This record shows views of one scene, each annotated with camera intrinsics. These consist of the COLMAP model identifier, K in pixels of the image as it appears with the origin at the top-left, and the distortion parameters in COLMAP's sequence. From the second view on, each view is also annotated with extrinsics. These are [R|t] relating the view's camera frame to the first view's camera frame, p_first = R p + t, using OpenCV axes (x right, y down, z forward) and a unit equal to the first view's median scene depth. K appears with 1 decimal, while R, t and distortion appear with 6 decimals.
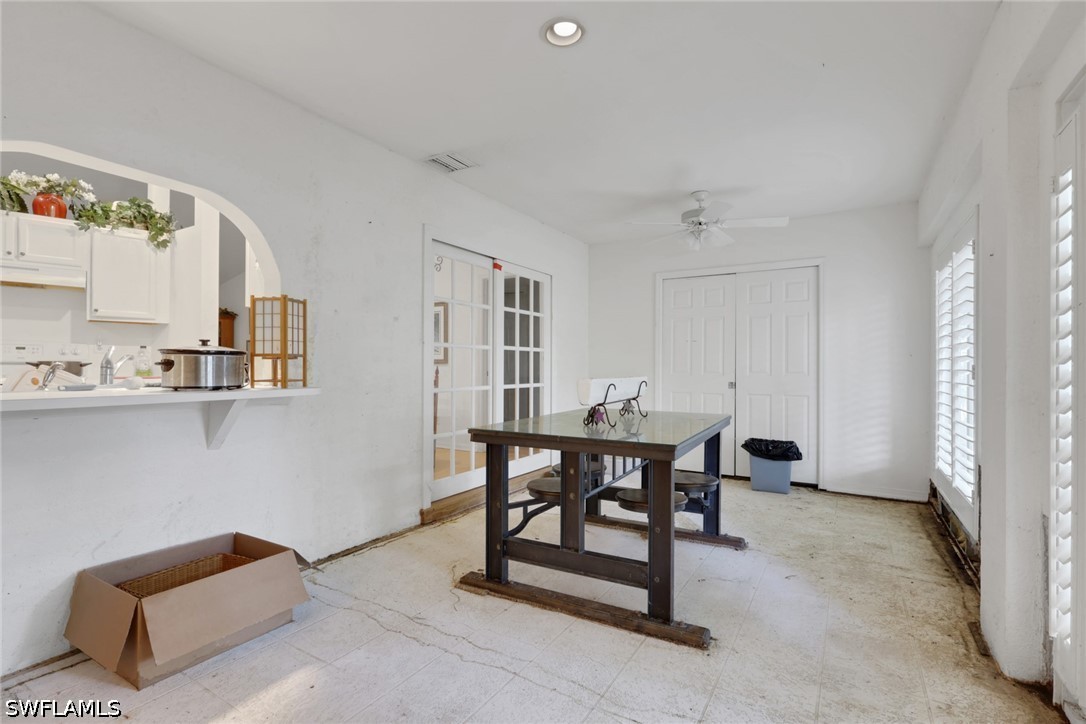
lens RADIAL K [[507.6, 0, 541.6], [0, 507.6, 364.1], [0, 0, 1]] dist [0.000163, 0.000403]
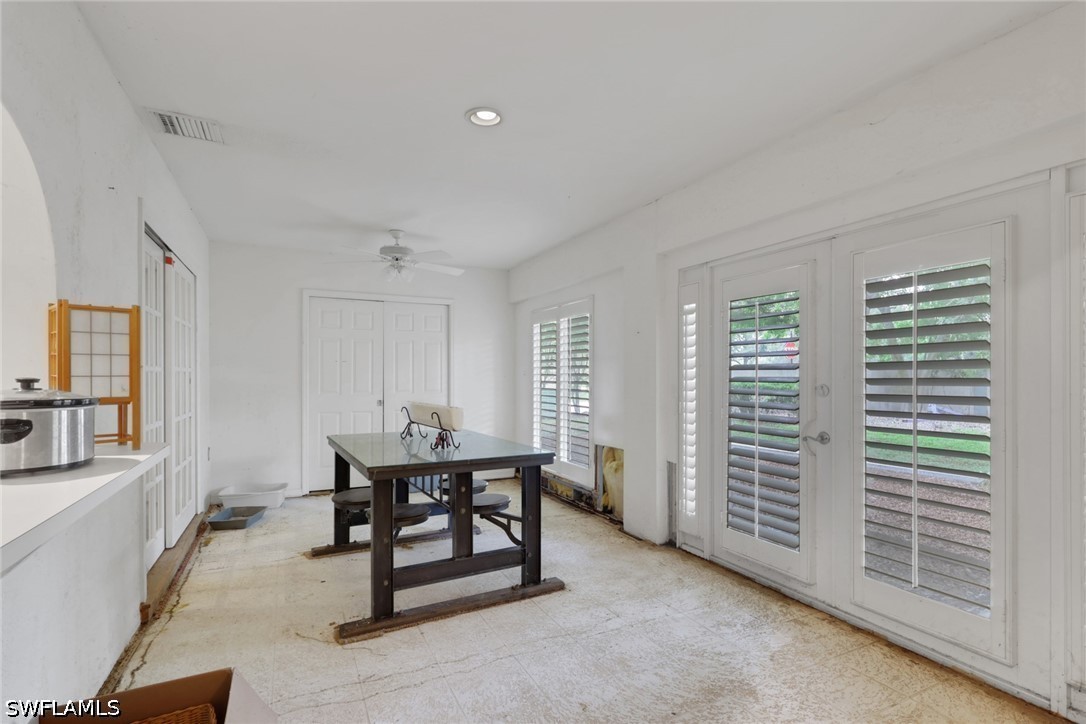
lens RADIAL K [[518.0, 0, 551.3], [0, 518.0, 370.8], [0, 0, 1]] dist [0.004307, 0.000905]
pose [[0.527309, 0.004599, 0.849661, -0.790817], [-0.004287, 0.999987, -0.002752, -0.053891], [-0.849663, -0.002191, 0.527321, 0.194327]]
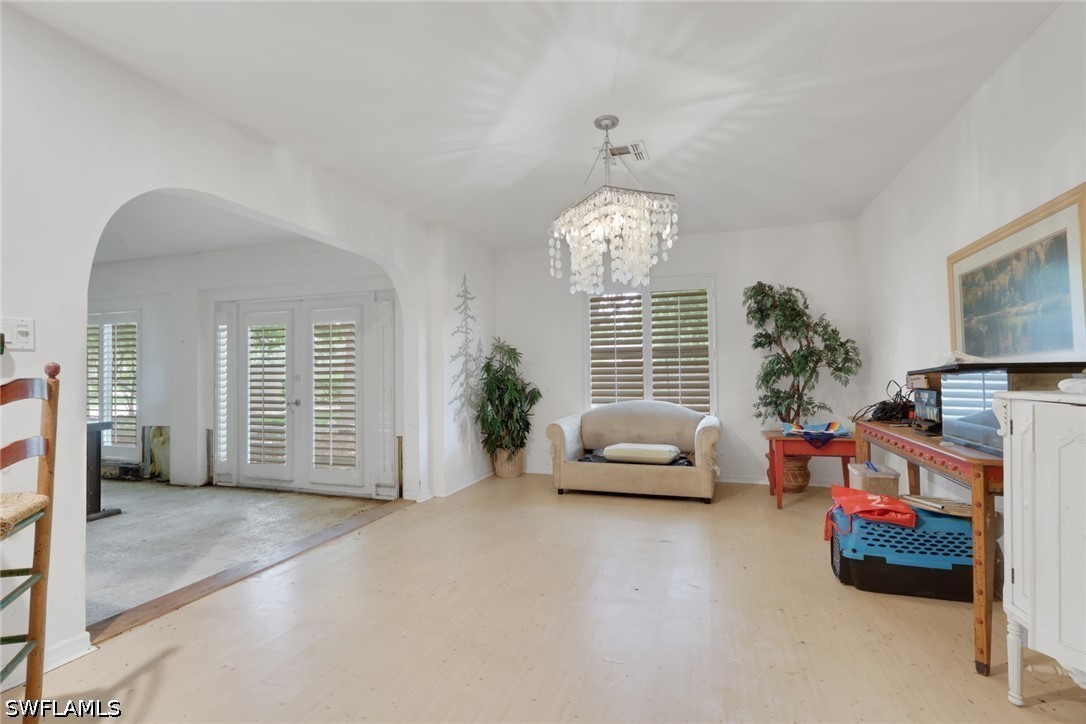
lens RADIAL K [[518.0, 0, 551.3], [0, 518.0, 370.8], [0, 0, 1]] dist [0.004307, 0.000905]
pose [[-0.213088, 0.005748, 0.977016, -1.856143], [-0.000628, 0.999982, -0.006021, -0.035388], [-0.977033, -0.001897, -0.213080, -0.282277]]
